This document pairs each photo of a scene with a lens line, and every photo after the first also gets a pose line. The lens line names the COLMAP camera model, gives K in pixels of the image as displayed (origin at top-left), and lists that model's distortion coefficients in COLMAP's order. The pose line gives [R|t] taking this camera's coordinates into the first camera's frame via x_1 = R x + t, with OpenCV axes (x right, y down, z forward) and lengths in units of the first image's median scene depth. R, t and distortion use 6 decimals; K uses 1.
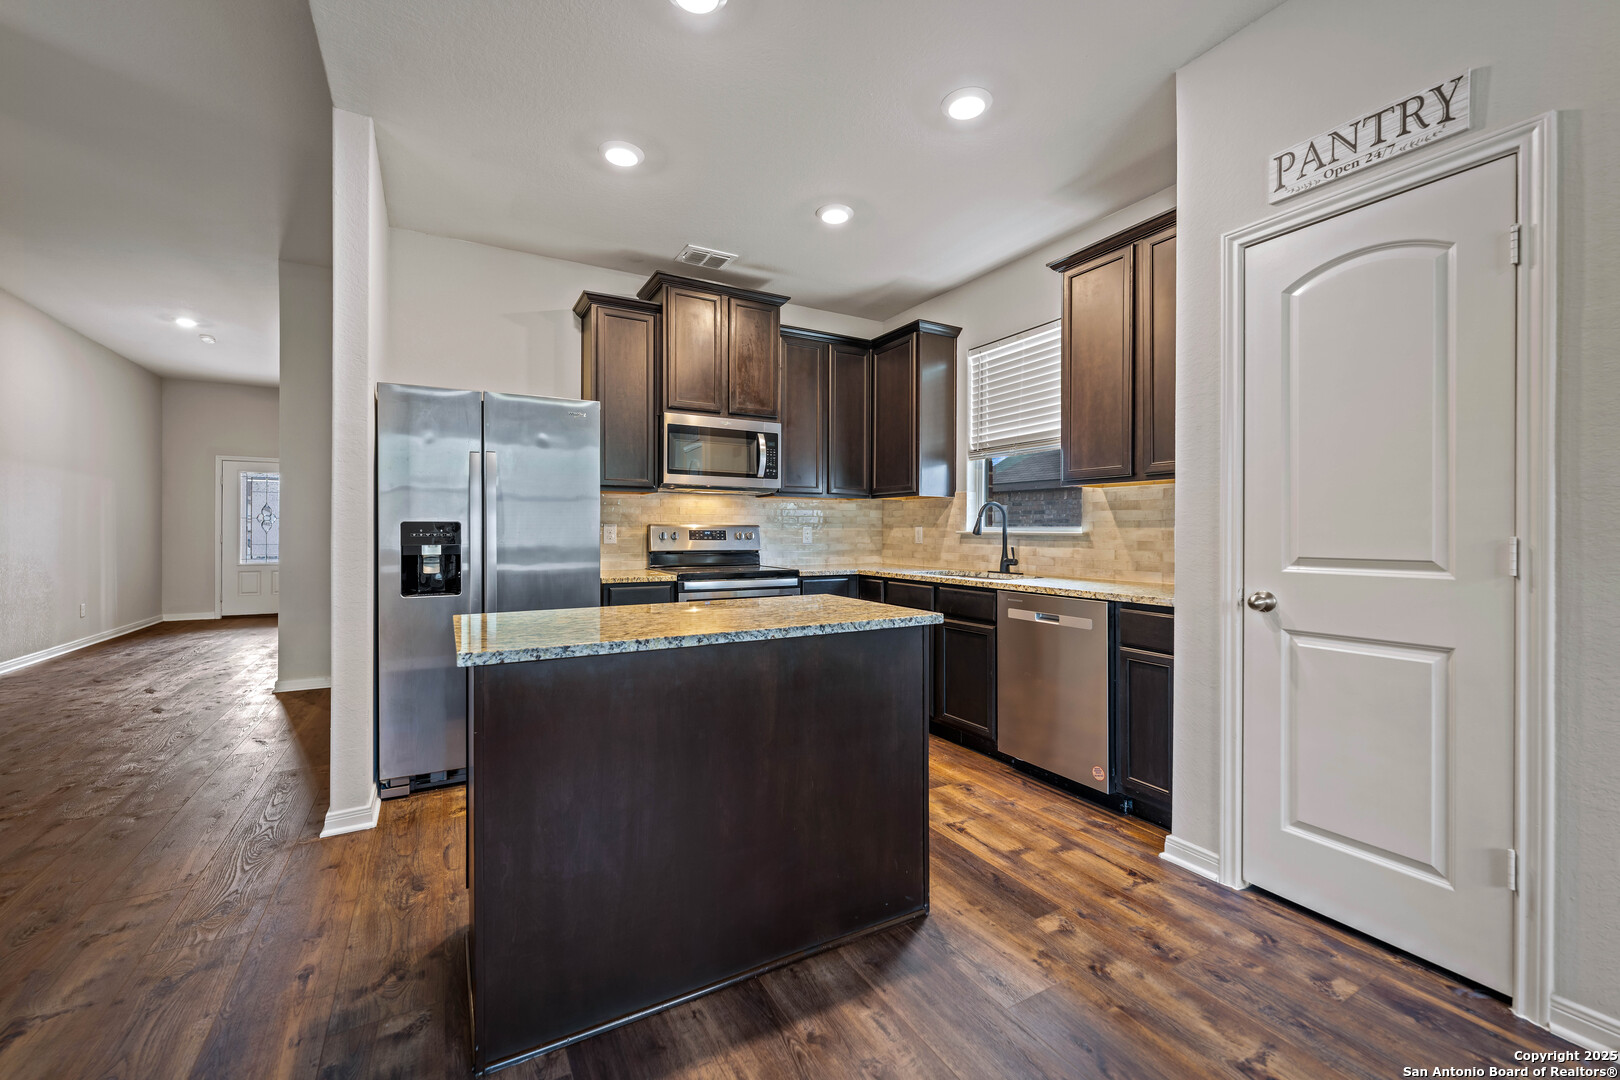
lens RADIAL K [[660.0, 0, 816.3], [0, 660.0, 532.0], [0, 0, 1]] dist [0.000100, -0.000155]
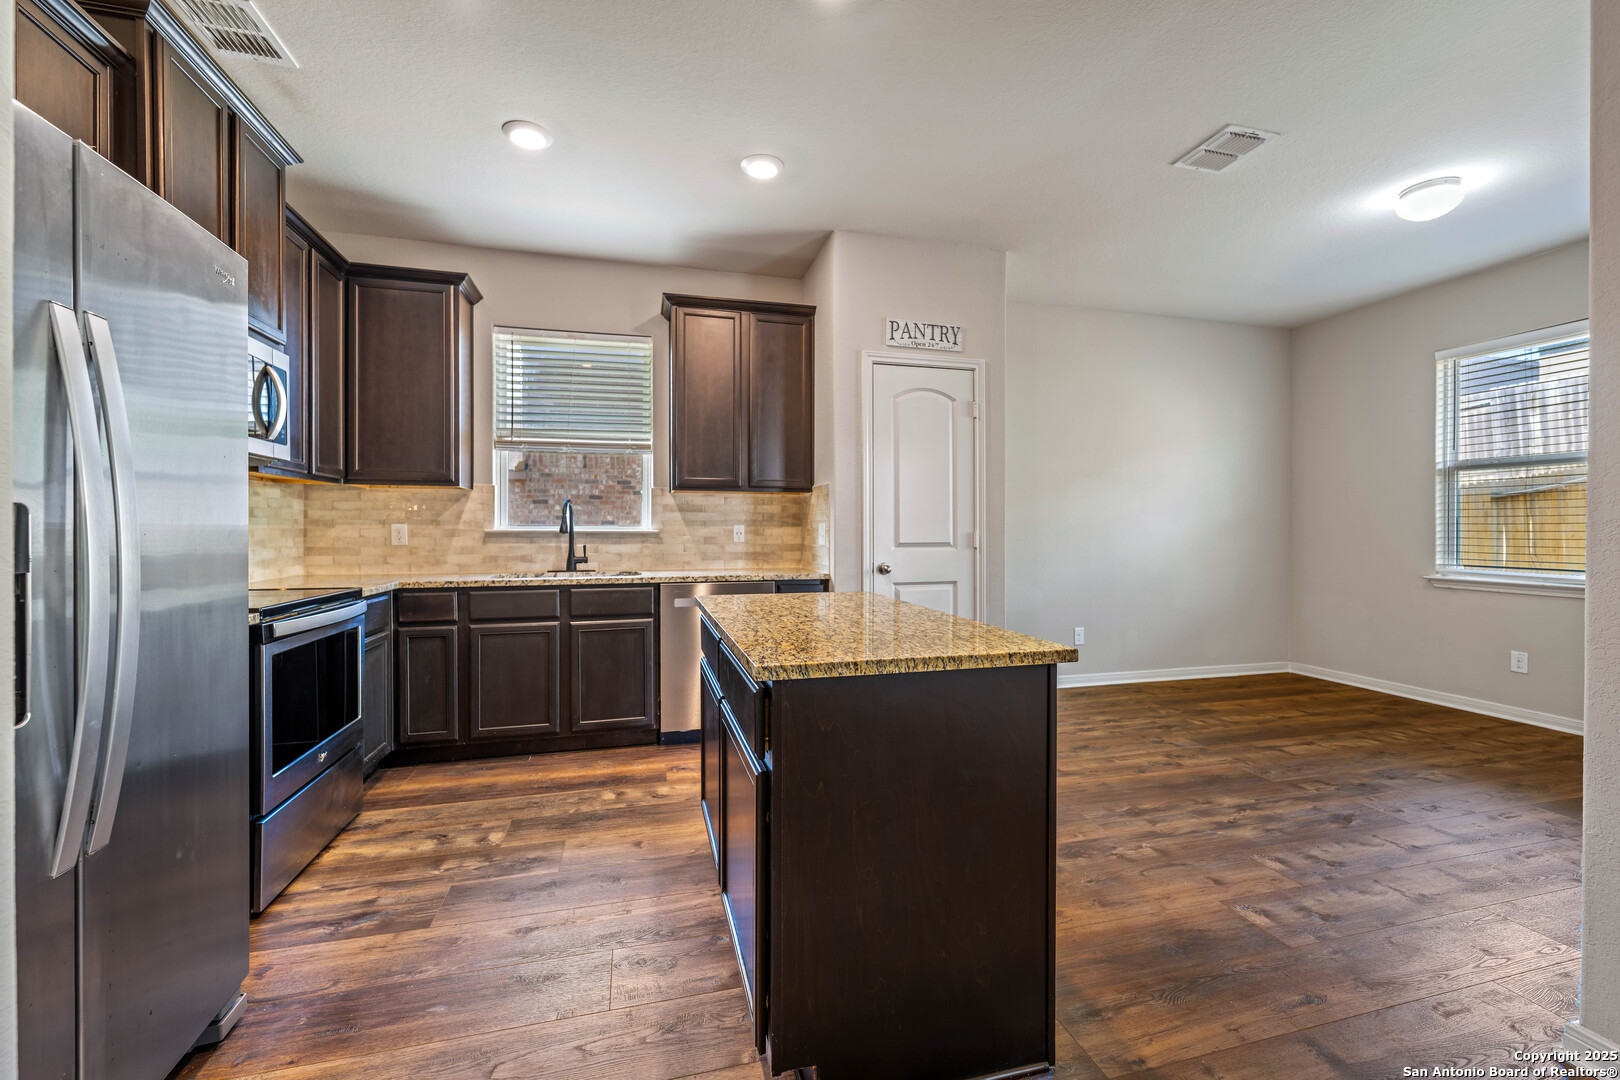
lens RADIAL K [[660.0, 0, 818.2], [0, 660.0, 532.4], [0, 0, 1]] dist [0.000100, -0.000155]
pose [[0.244708, -0.007803, 0.969565, -0.650767], [0.002539, 0.999969, 0.007407, -0.003446], [-0.969594, 0.000649, 0.244720, 0.446384]]
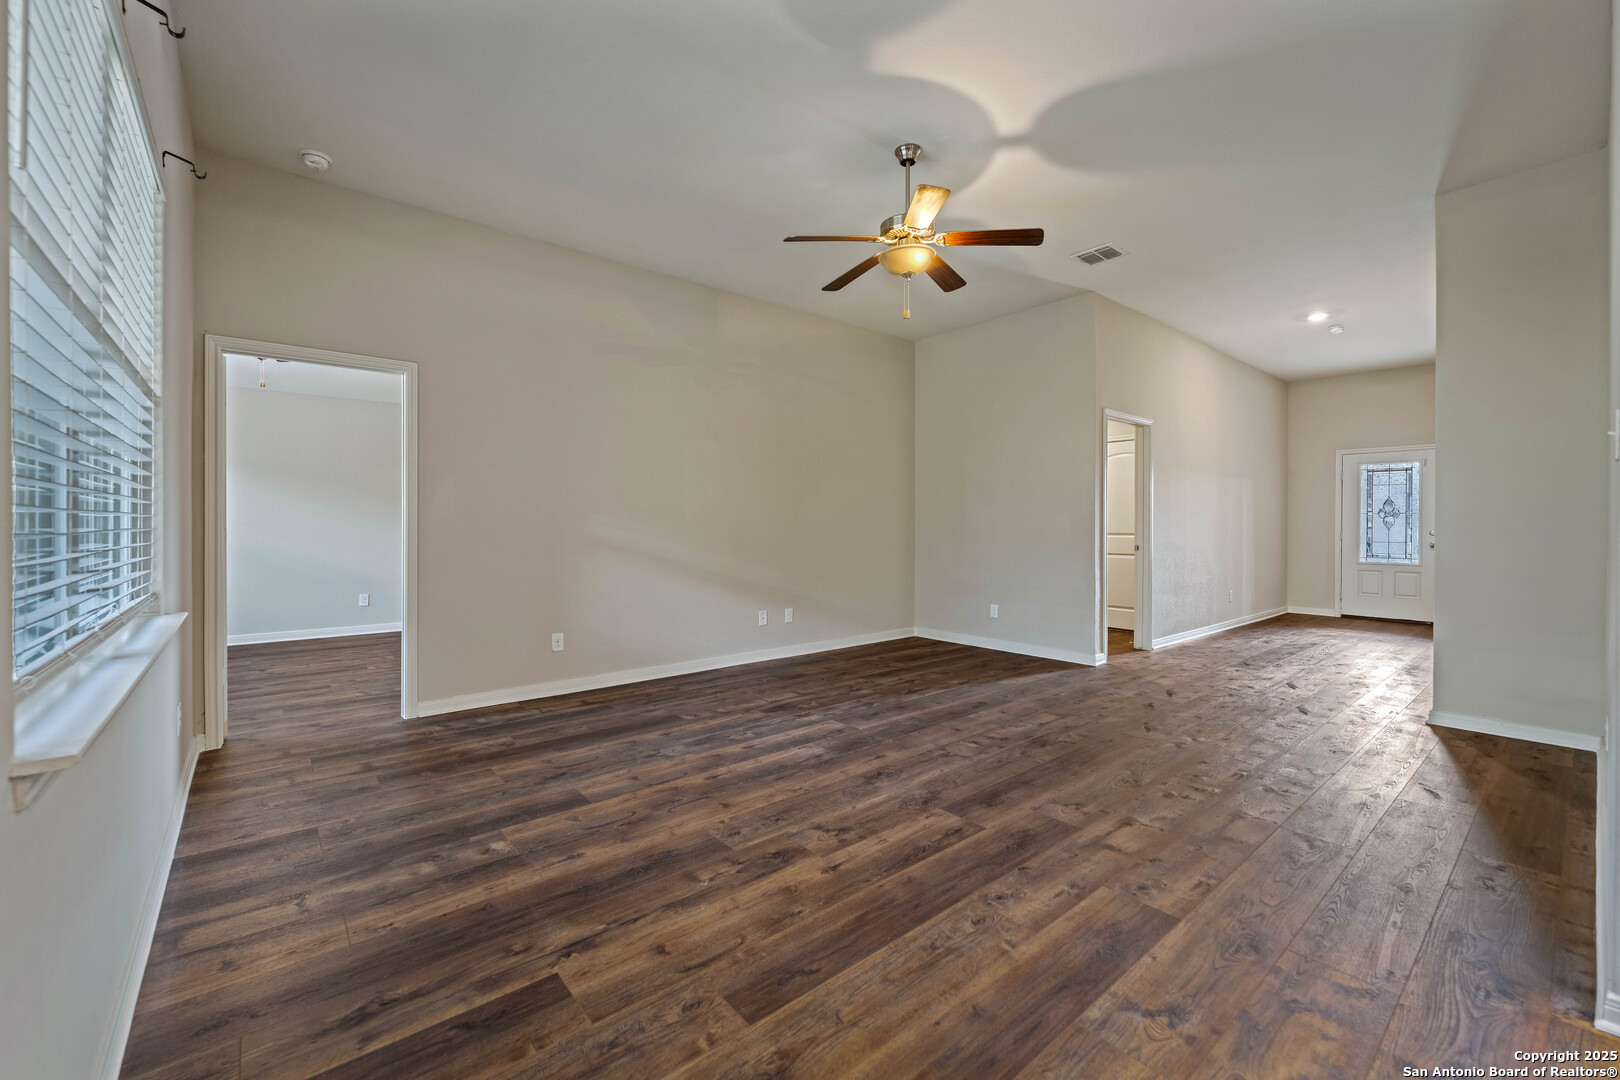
lens RADIAL K [[660.0, 0, 806.9], [0, 660.0, 531.3], [0, 0, 1]] dist [0.000100, -0.000155]
pose [[0.178144, 0.005960, -0.983986, -0.142099], [-0.001119, 0.999982, 0.005854, -0.000462], [0.984004, 0.000058, 0.178147, 0.085478]]
